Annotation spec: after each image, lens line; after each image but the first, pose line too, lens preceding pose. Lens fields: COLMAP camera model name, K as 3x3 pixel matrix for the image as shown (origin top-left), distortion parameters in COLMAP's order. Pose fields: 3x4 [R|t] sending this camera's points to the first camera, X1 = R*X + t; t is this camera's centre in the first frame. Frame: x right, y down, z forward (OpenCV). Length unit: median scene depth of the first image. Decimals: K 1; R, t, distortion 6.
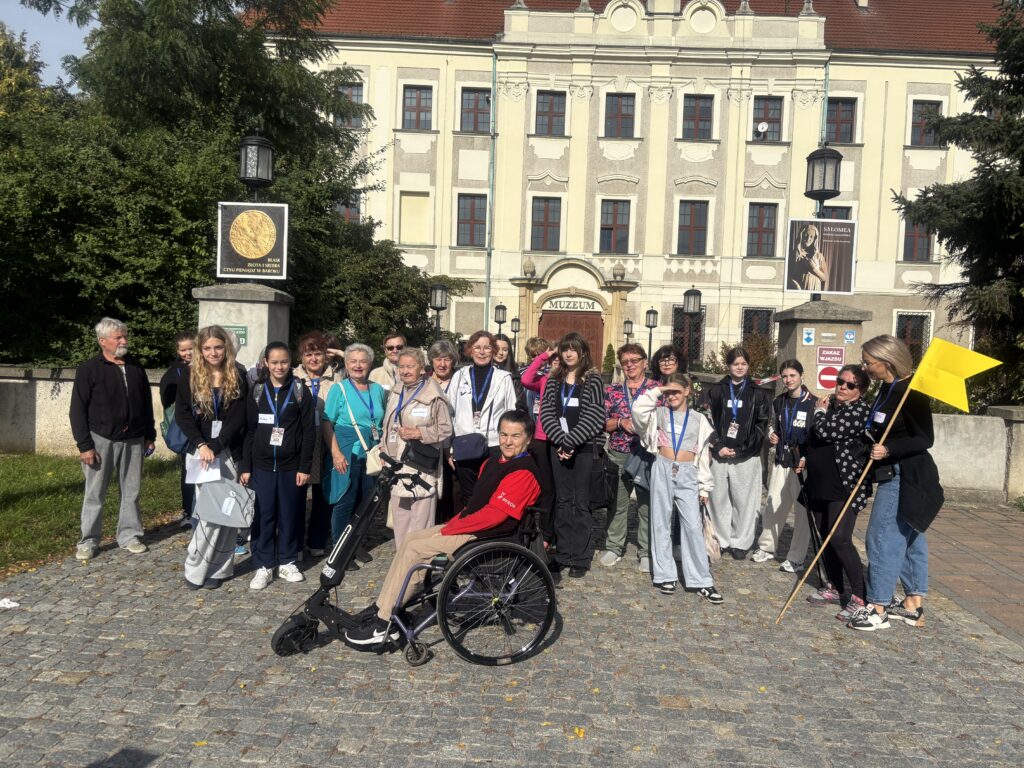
lens RADIAL K [[782.7, 0, 512.5], [0, 782.7, 385.5], [0, 0, 1]] dist [0.062152, -0.060727]
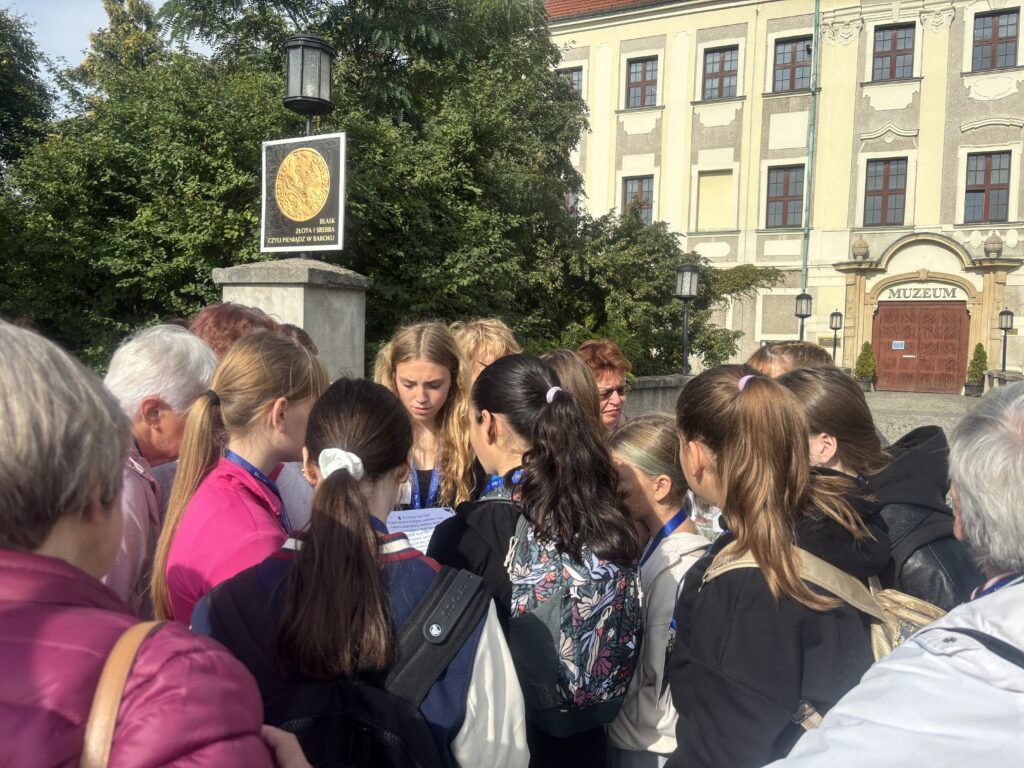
lens RADIAL K [[782.7, 0, 507.2], [0, 782.7, 381.2], [0, 0, 1]] dist [0.062152, -0.060727]
pose [[0.911201, 0.006164, -0.411916, 0.026029], [-0.010110, 0.999922, -0.007401, -0.005858], [0.411838, 0.010908, 0.911192, 0.118622]]
